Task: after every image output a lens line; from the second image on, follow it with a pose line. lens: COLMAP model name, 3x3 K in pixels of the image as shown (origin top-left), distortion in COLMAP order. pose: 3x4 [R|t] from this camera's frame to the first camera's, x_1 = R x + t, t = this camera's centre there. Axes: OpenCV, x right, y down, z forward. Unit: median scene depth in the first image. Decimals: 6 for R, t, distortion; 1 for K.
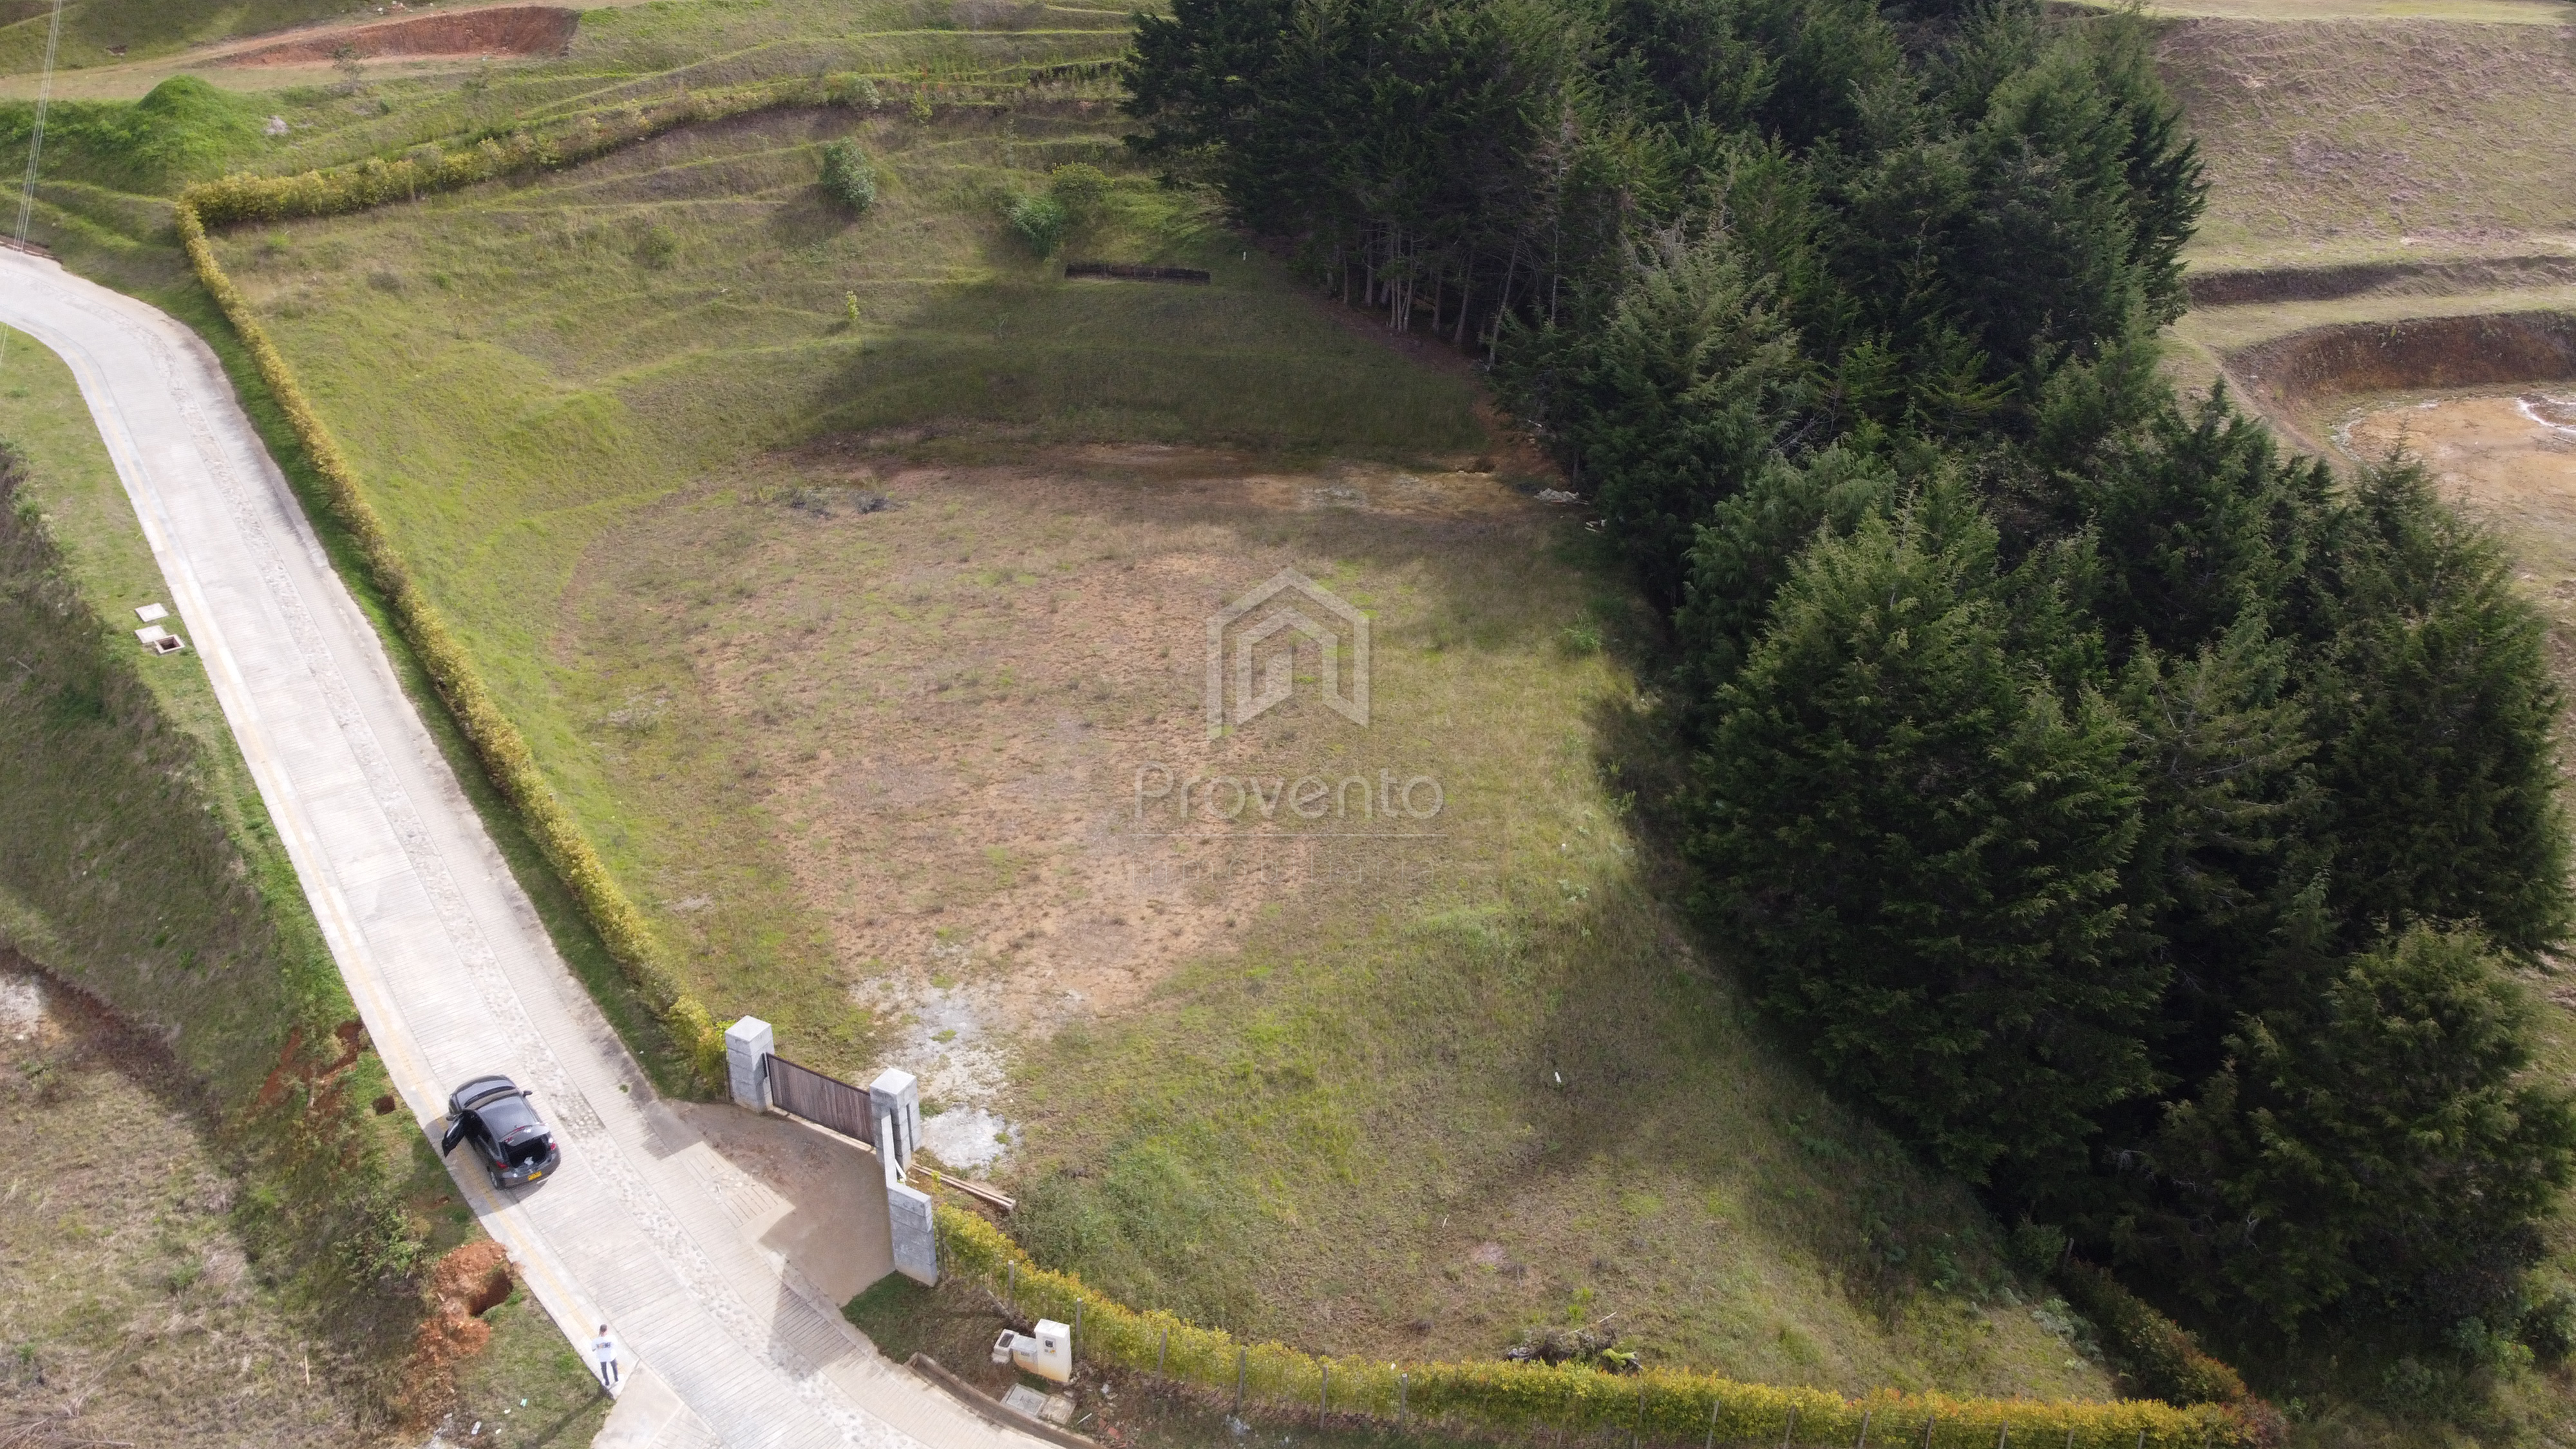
lens RADIAL K [[1966.1, 0, 1288.0], [0, 1966.1, 724.5], [0, 0, 1]] dist [-0.003191, -0.002240]
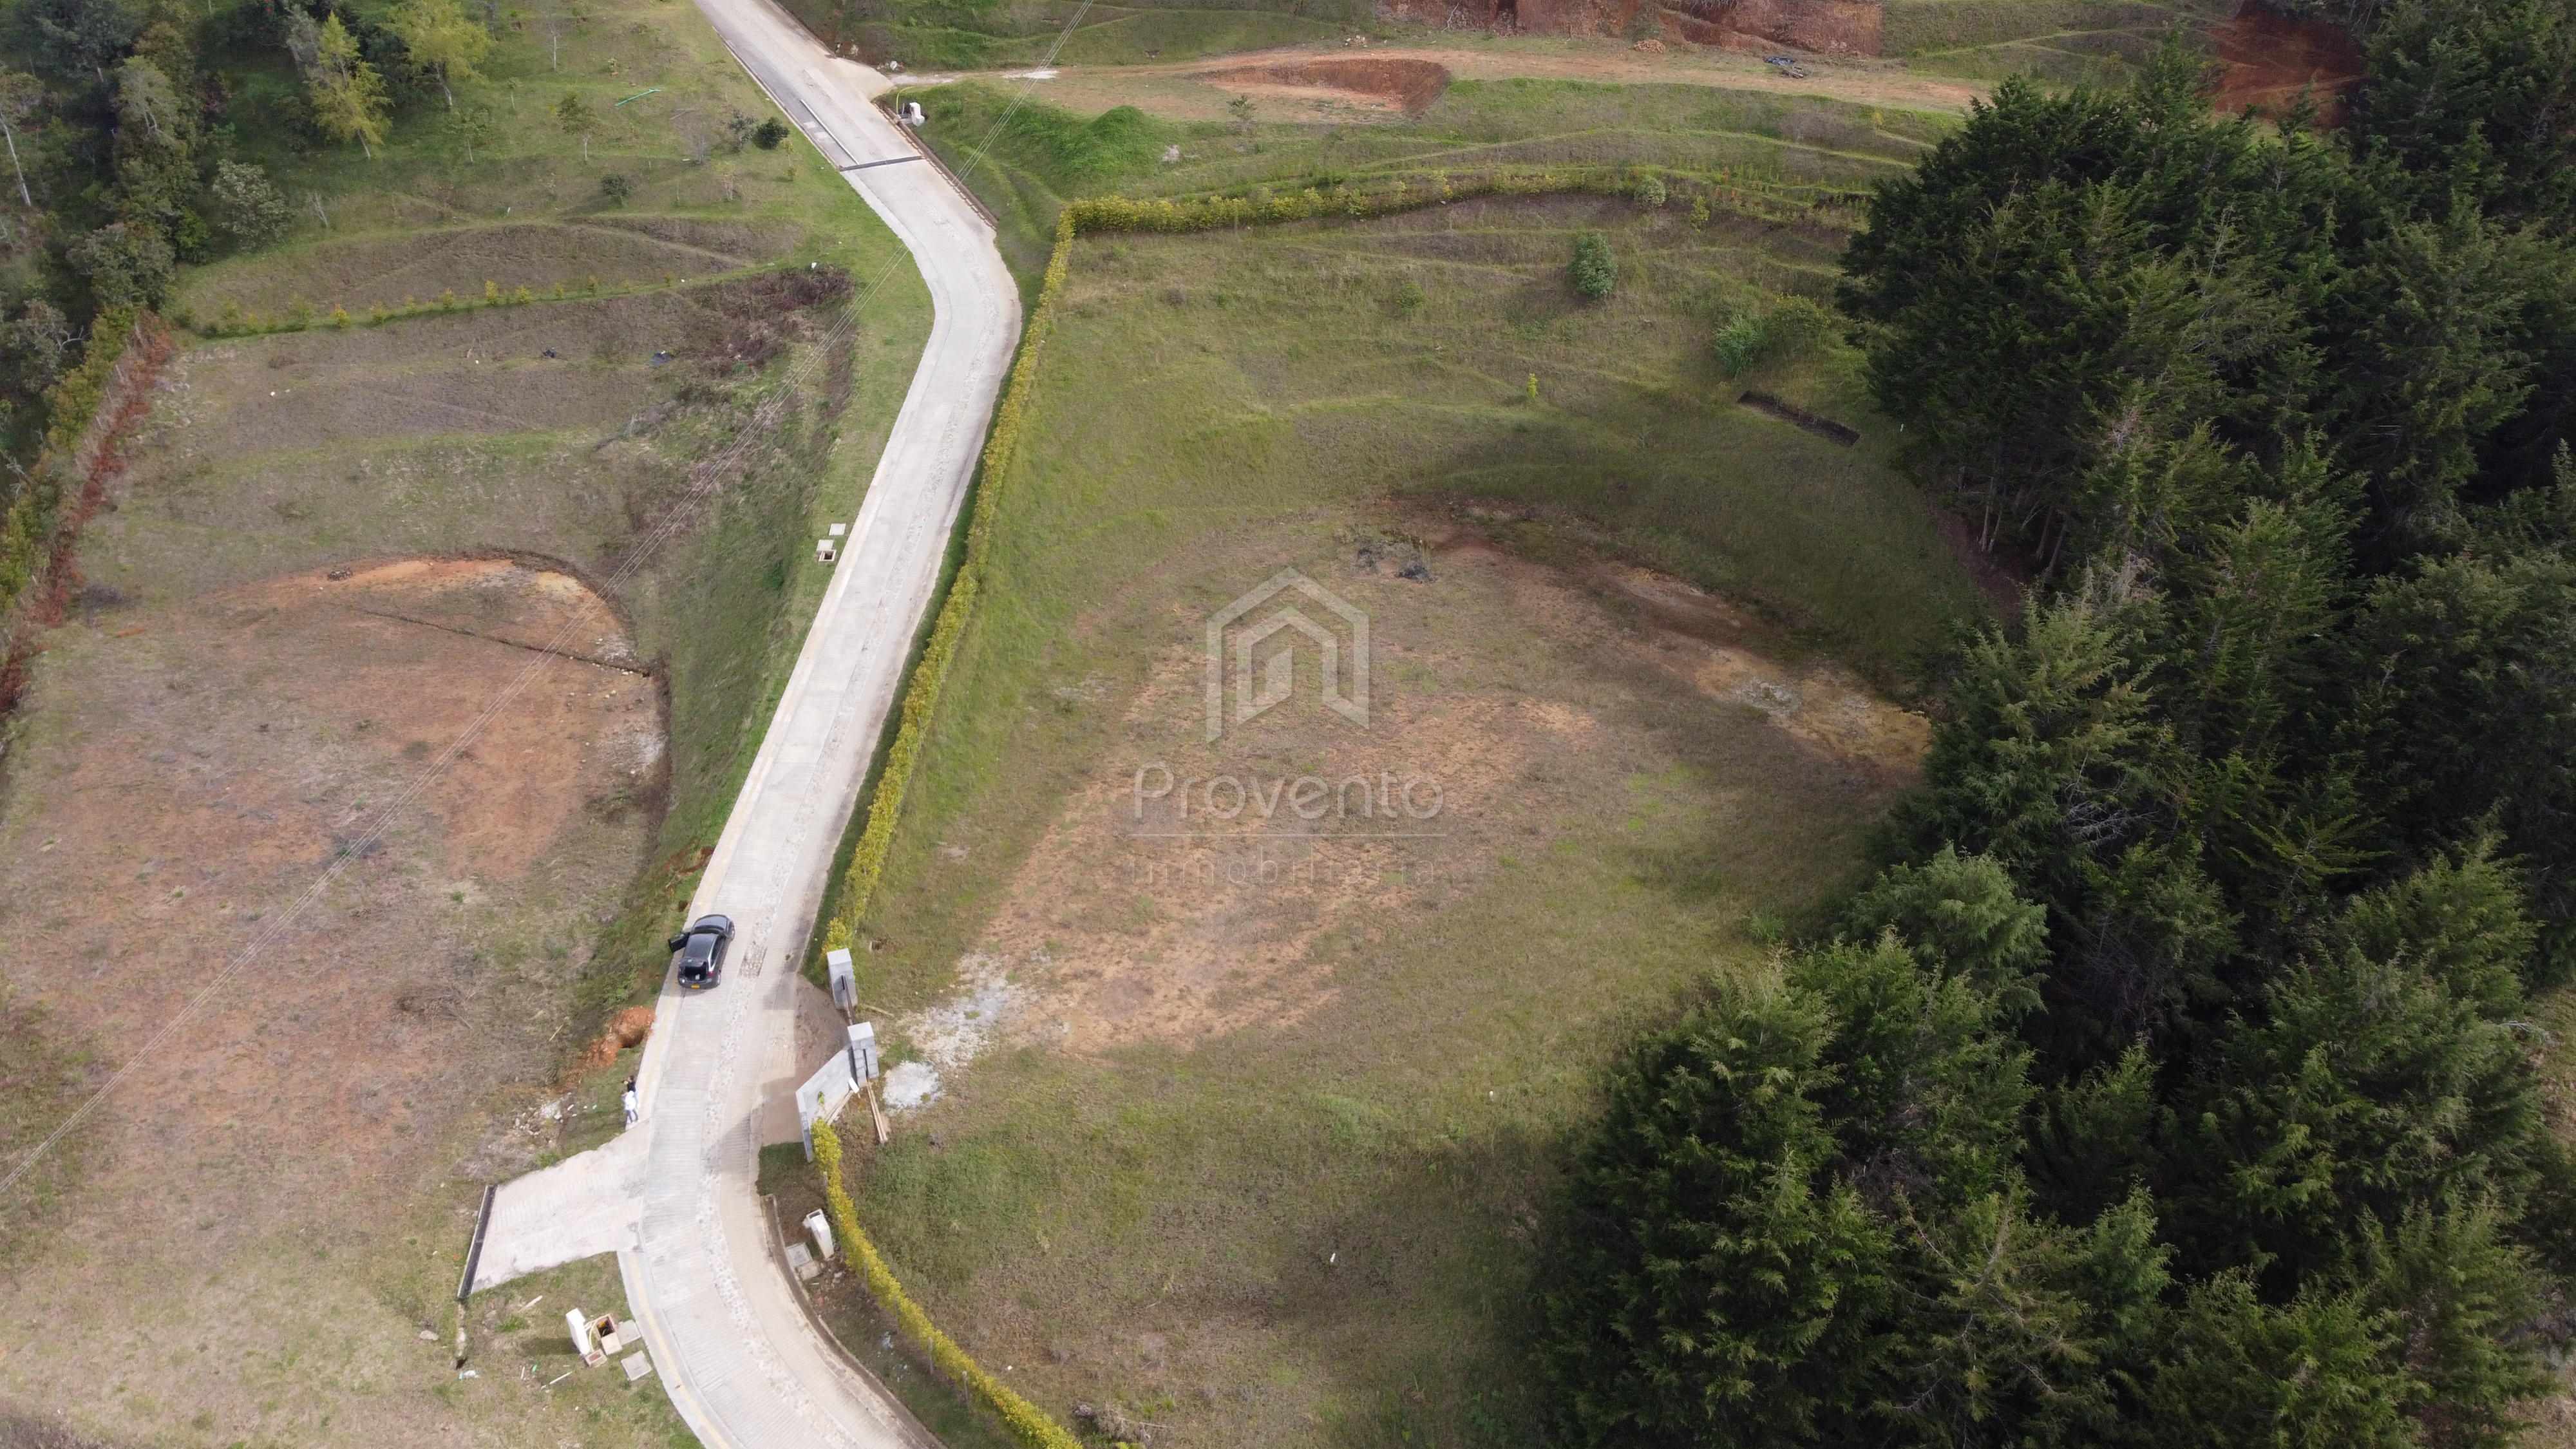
lens RADIAL K [[1966.1, 0, 1288.0], [0, 1966.1, 724.5], [0, 0, 1]] dist [-0.003191, -0.002240]
pose [[0.749306, 0.362242, -0.554365, 0.528065], [-0.302869, 0.931903, 0.199567, -0.291623], [0.588906, 0.018363, 0.807993, -0.031012]]
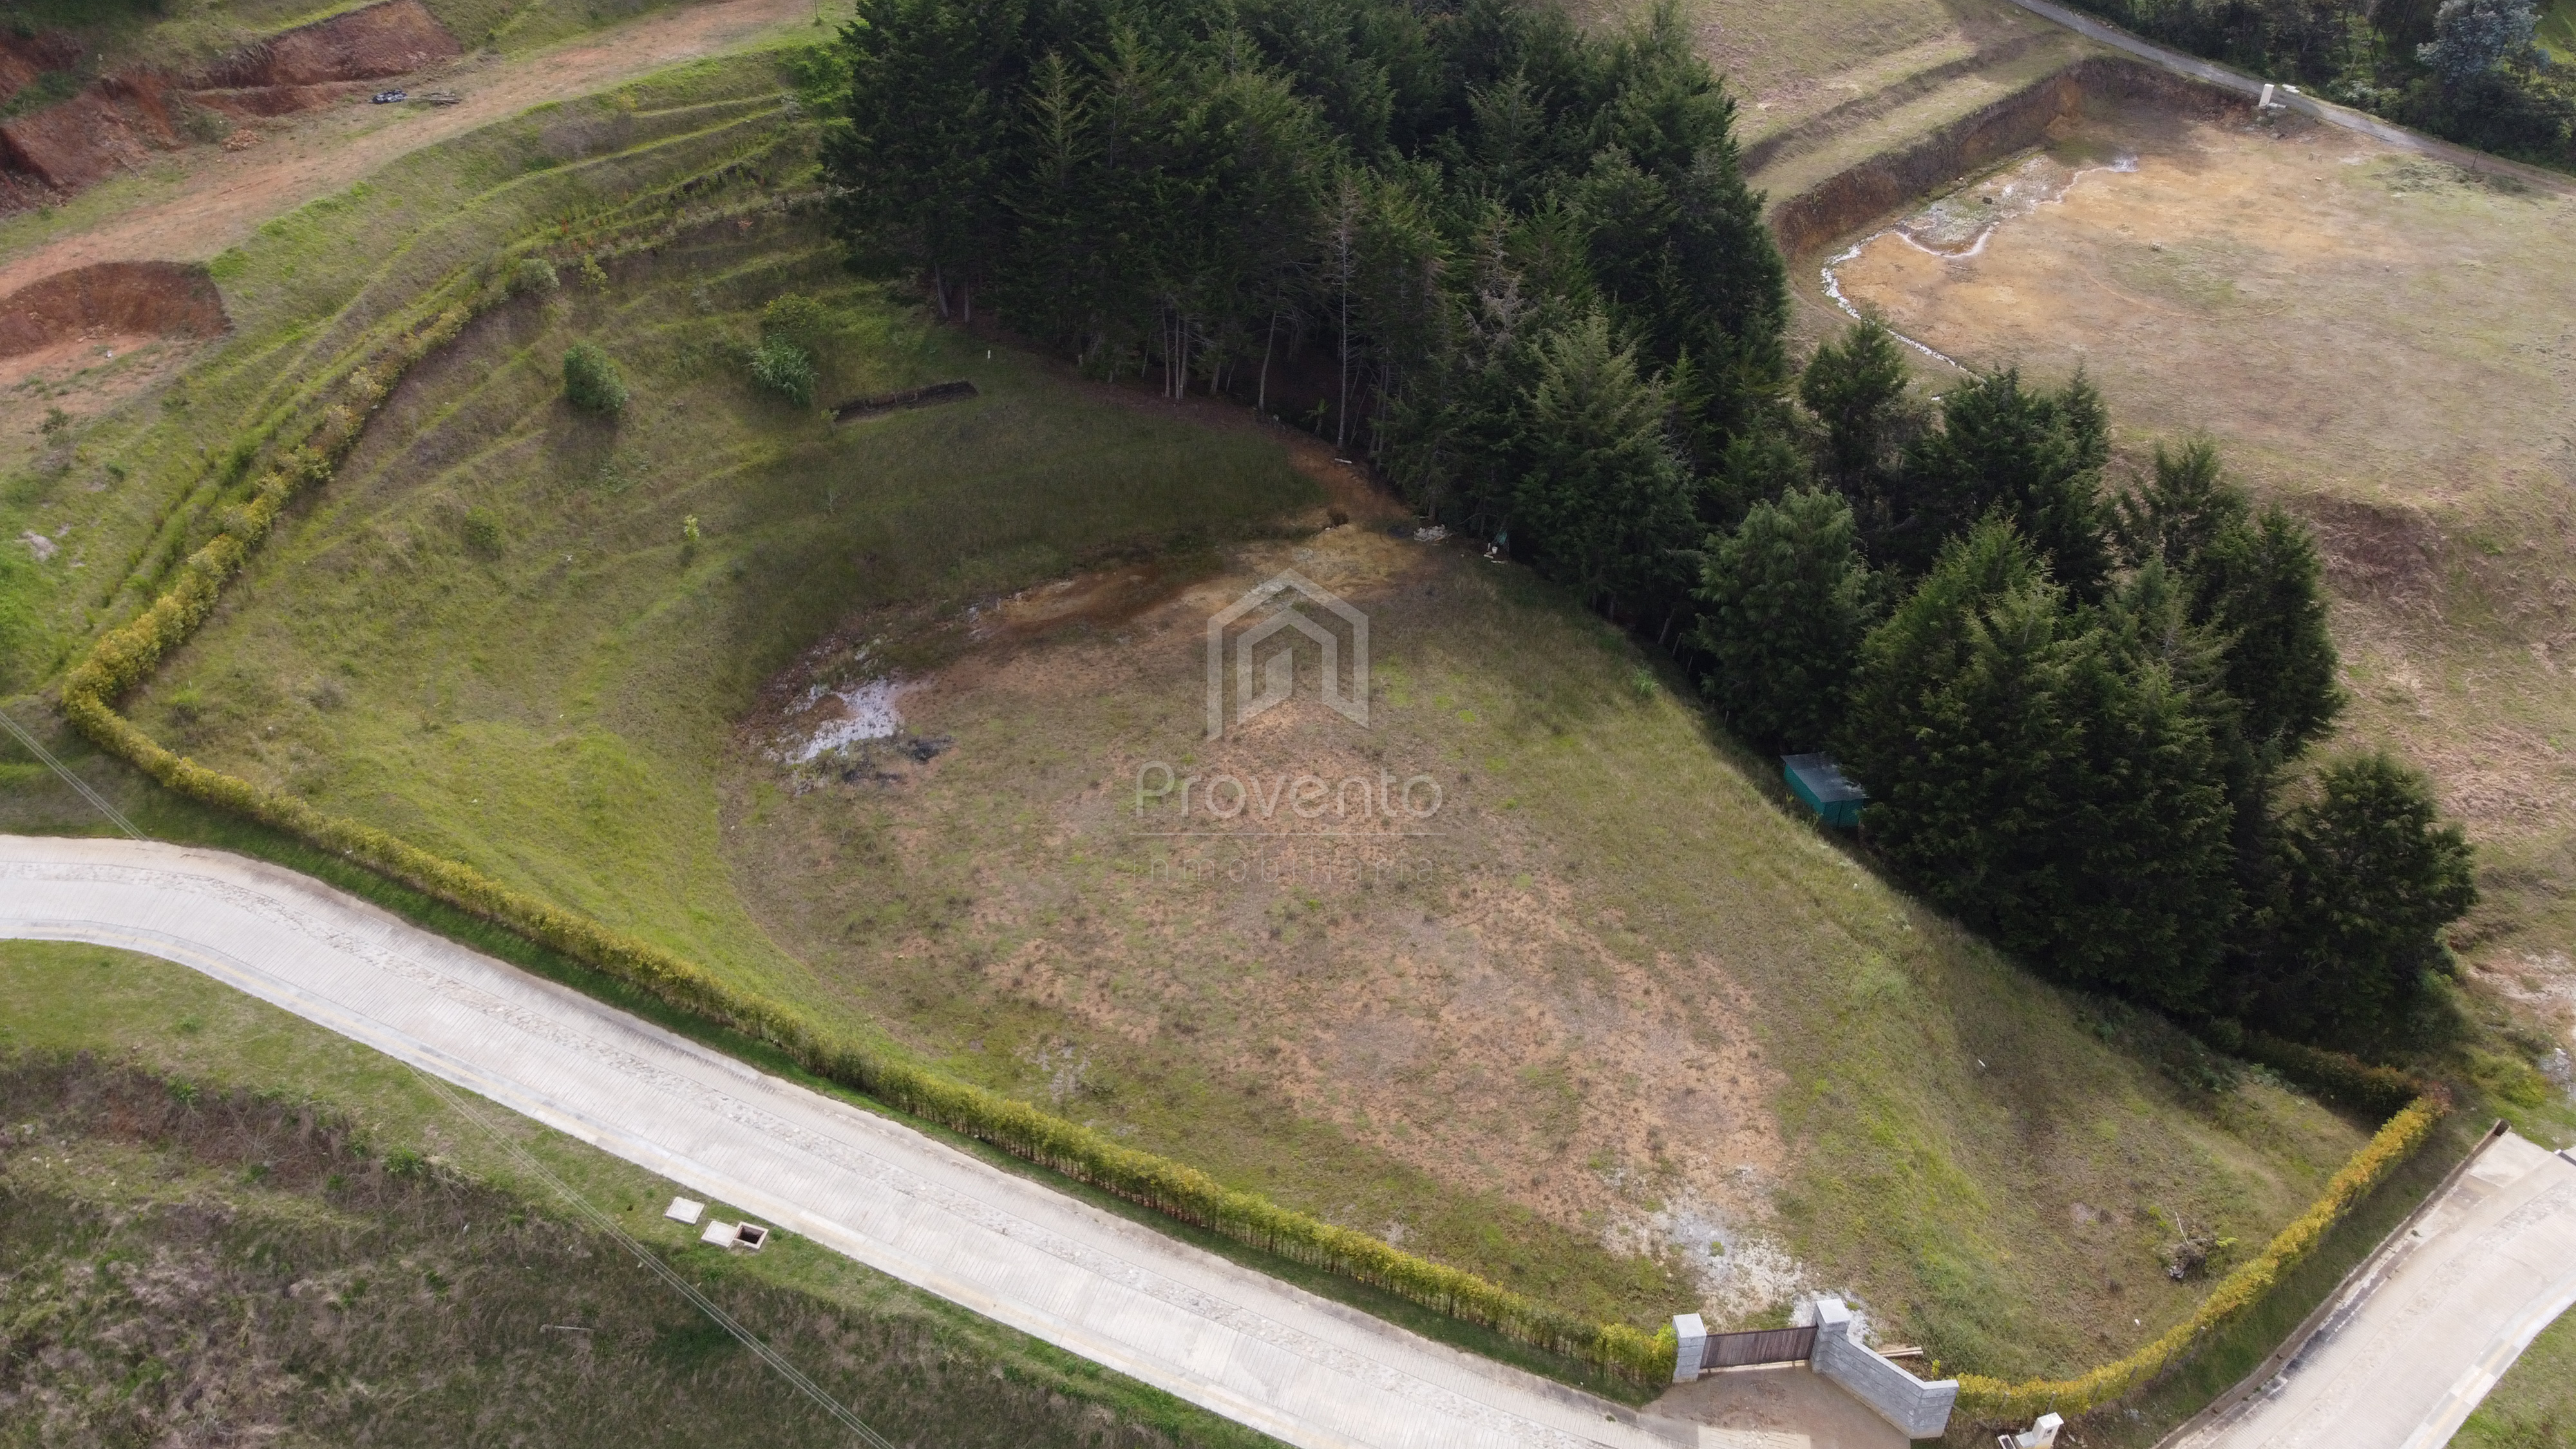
lens RADIAL K [[1966.1, 0, 1288.0], [0, 1966.1, 724.5], [0, 0, 1]] dist [-0.003191, -0.002240]
pose [[0.817361, -0.332909, 0.470206, -0.622793], [0.254642, 0.940857, 0.223486, -0.355772], [-0.516797, -0.062935, 0.853792, 0.079943]]
